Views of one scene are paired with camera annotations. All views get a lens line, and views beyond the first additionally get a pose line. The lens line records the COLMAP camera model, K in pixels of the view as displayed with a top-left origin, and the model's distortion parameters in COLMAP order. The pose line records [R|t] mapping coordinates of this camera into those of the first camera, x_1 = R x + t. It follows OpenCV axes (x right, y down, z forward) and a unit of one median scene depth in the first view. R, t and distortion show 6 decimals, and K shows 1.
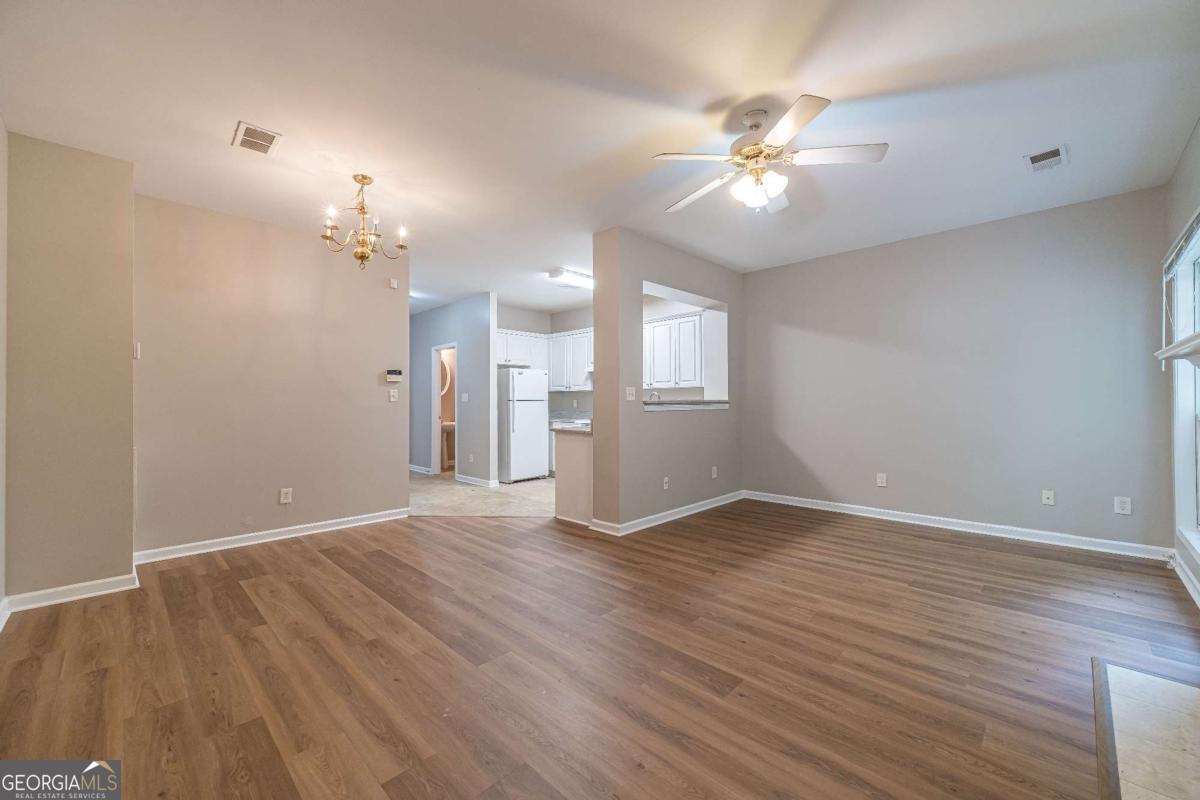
lens RADIAL K [[471.7, 0, 607.0], [0, 471.7, 395.6], [0, 0, 1]] dist [0.004785, -0.000118]
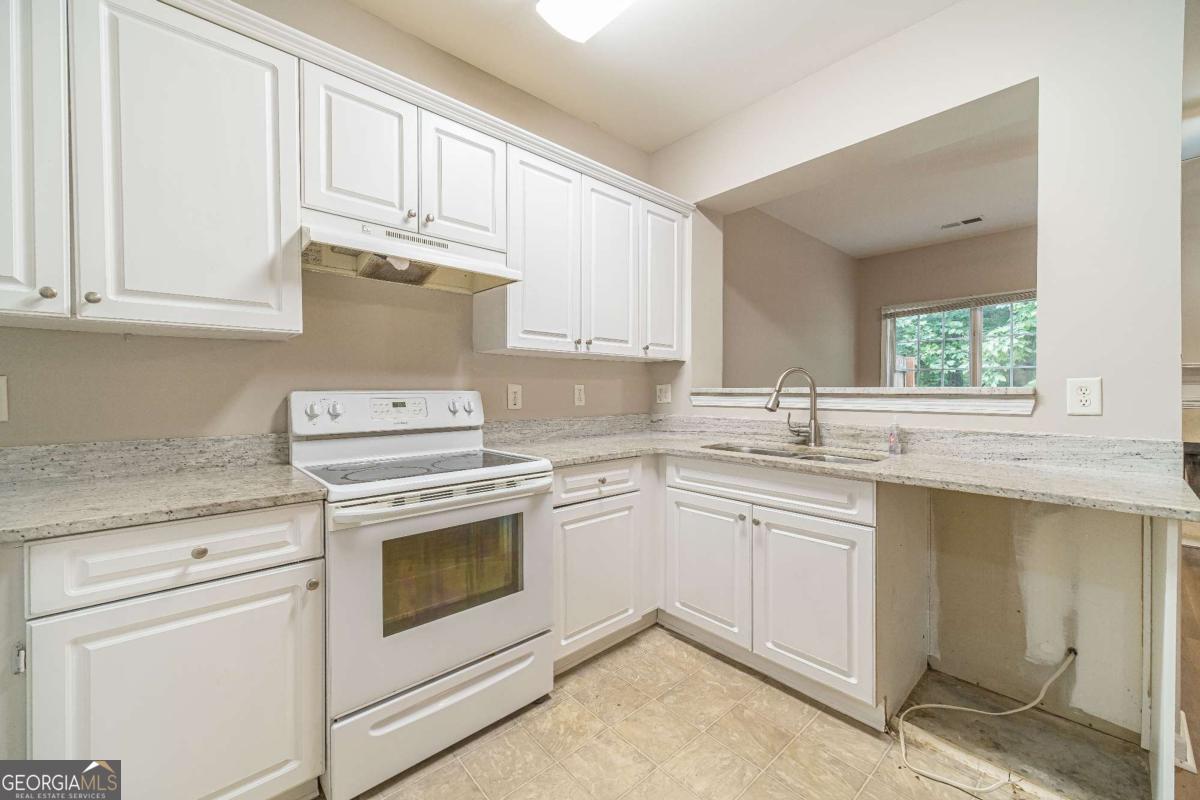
lens RADIAL K [[467.1, 0, 606.3], [0, 467.1, 395.8], [0, 0, 1]] dist [0.007829, -0.000256]
pose [[0.059481, -0.007043, 0.998205, -0.555877], [-0.014445, 0.999864, 0.007915, 0.029691], [-0.998125, -0.014889, 0.059372, 1.979378]]
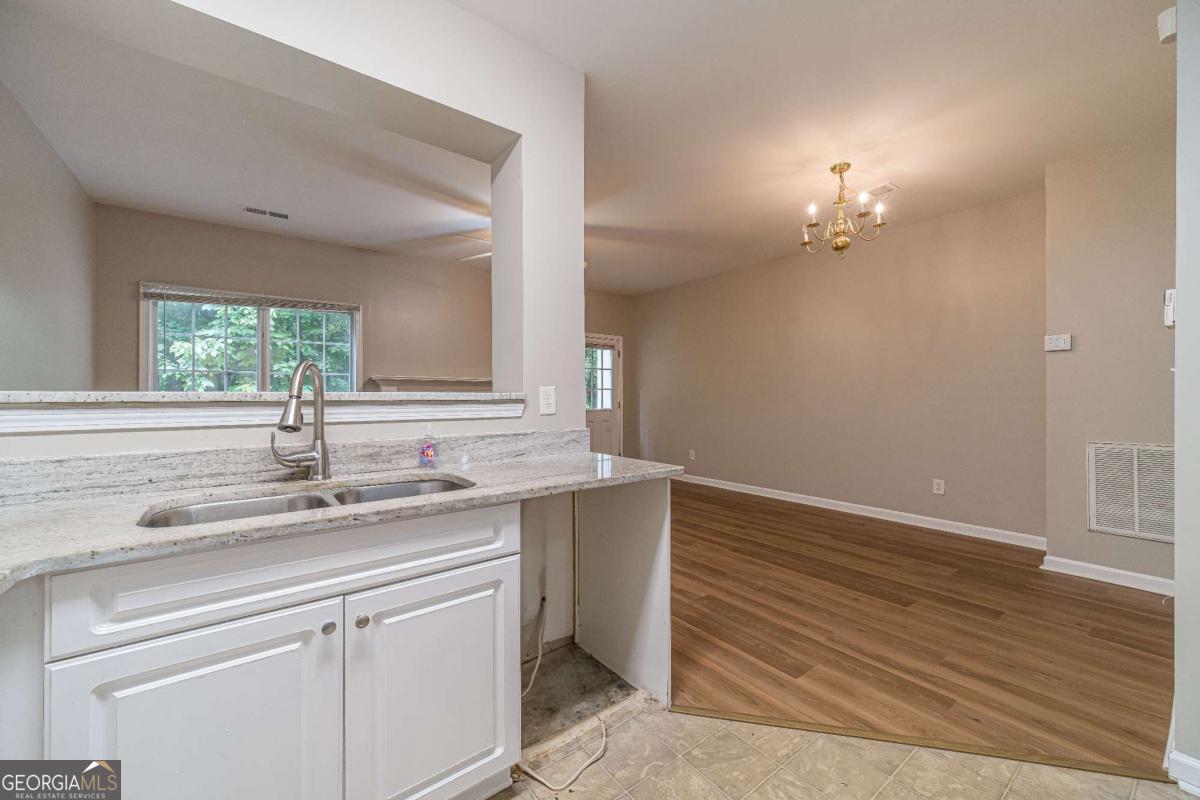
lens RADIAL K [[469.8, 0, 605.8], [0, 469.8, 395.6], [0, 0, 1]] dist [0.005200, 0.000021]
pose [[-0.989926, 0.006431, 0.141438, -0.177394], [0.004452, 0.999888, -0.014307, 0.030155], [-0.141514, -0.013533, -0.989844, 2.145724]]
